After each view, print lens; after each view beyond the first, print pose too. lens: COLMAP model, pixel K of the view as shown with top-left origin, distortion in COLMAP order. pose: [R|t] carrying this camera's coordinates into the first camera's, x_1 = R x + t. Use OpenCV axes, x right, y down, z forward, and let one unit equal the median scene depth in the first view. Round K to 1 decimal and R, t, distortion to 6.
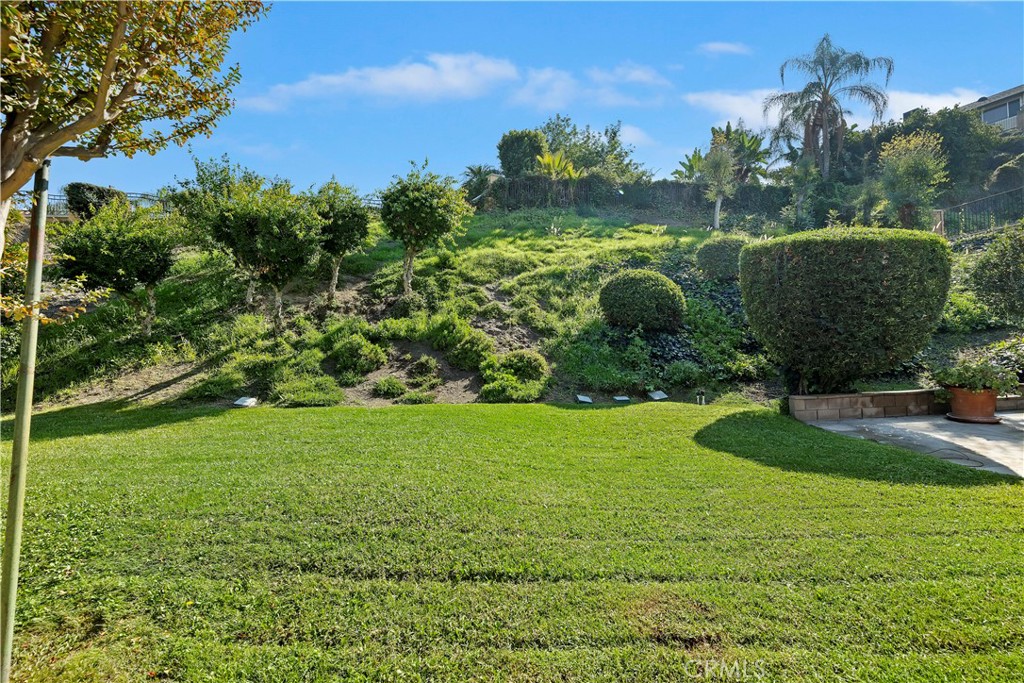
lens RADIAL K [[435.8, 0, 510.5], [0, 435.8, 337.7], [0, 0, 1]] dist [0.002296, 0.000798]
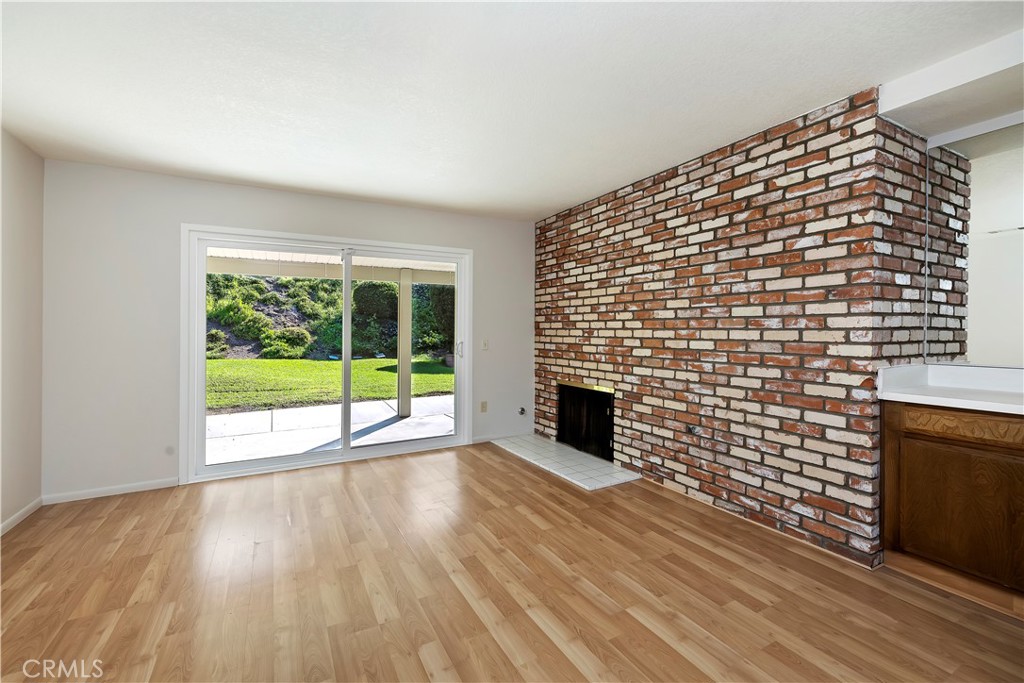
lens RADIAL K [[435.8, 0, 516.4], [0, 435.8, 333.3], [0, 0, 1]] dist [0.002296, 0.000798]
pose [[0.889394, 0.026508, 0.456373, 0.025704], [-0.033753, 0.999400, 0.007728, 0.011191], [-0.455894, -0.022277, 0.889755, -0.684621]]
